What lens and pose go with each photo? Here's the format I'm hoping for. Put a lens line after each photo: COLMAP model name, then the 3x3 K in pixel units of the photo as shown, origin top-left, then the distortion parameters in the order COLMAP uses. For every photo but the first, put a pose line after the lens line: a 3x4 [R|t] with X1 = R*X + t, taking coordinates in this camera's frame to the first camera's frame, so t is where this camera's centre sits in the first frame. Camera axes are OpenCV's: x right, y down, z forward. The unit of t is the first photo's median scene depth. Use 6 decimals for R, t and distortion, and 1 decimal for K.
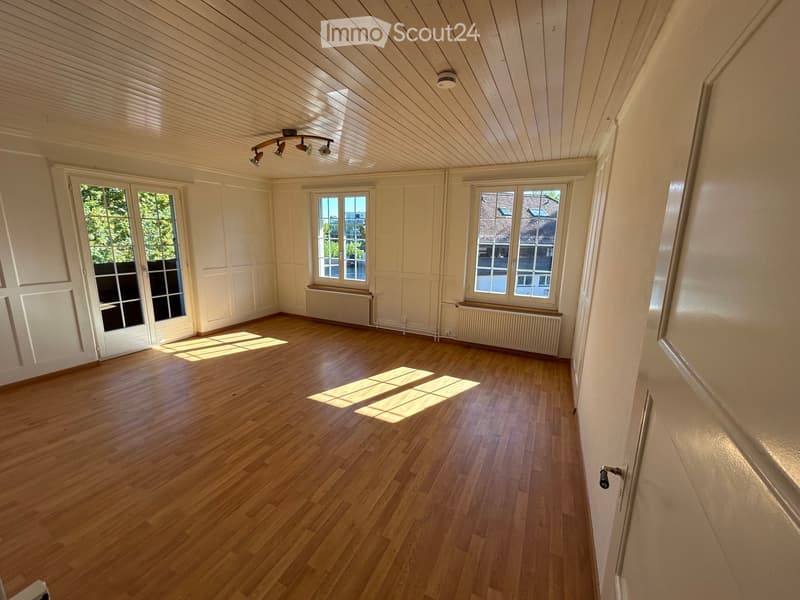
lens RADIAL K [[324.6, 0, 400.0], [0, 324.6, 300.0], [0, 0, 1]] dist [-0.001393, 0.000068]
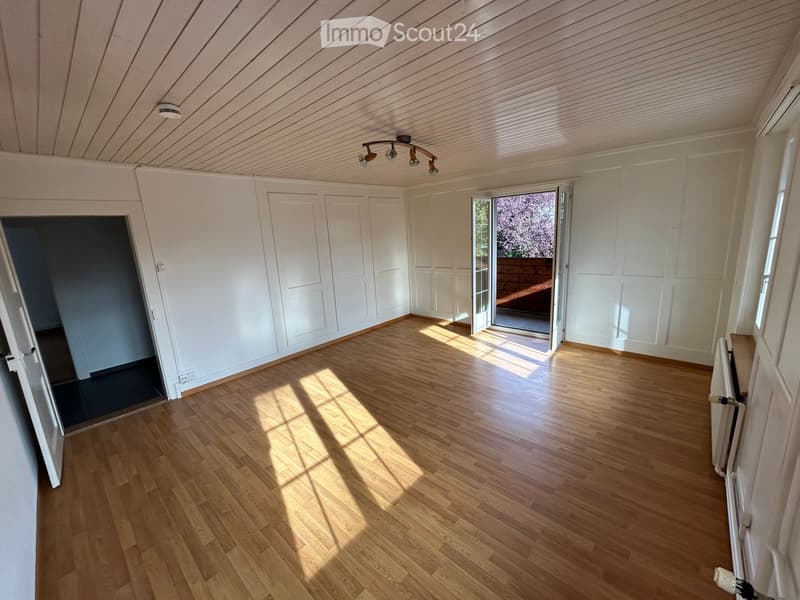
lens RADIAL K [[324.6, 0, 400.0], [0, 324.6, 300.0], [0, 0, 1]] dist [-0.001393, 0.000068]
pose [[-0.287973, 0.194062, -0.937769, 0.577453], [-0.141013, 0.959984, 0.241962, -0.260797], [0.947199, 0.201916, -0.249085, 1.181921]]
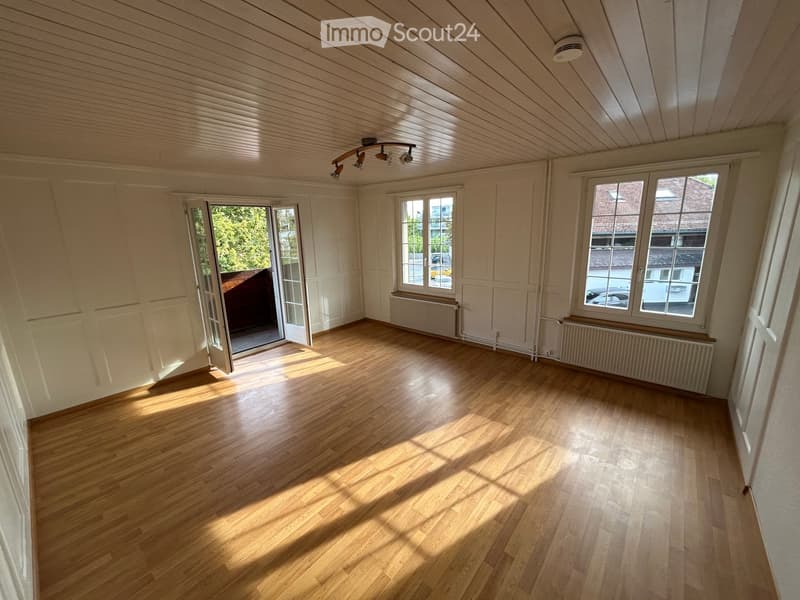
lens RADIAL K [[324.6, 0, 400.0], [0, 324.6, 300.0], [0, 0, 1]] dist [-0.001393, 0.000068]
pose [[0.965928, 0.010563, -0.258596, -0.014110], [-0.004798, 0.999726, 0.022915, -0.081074], [0.258767, -0.020893, 0.965714, 0.117606]]
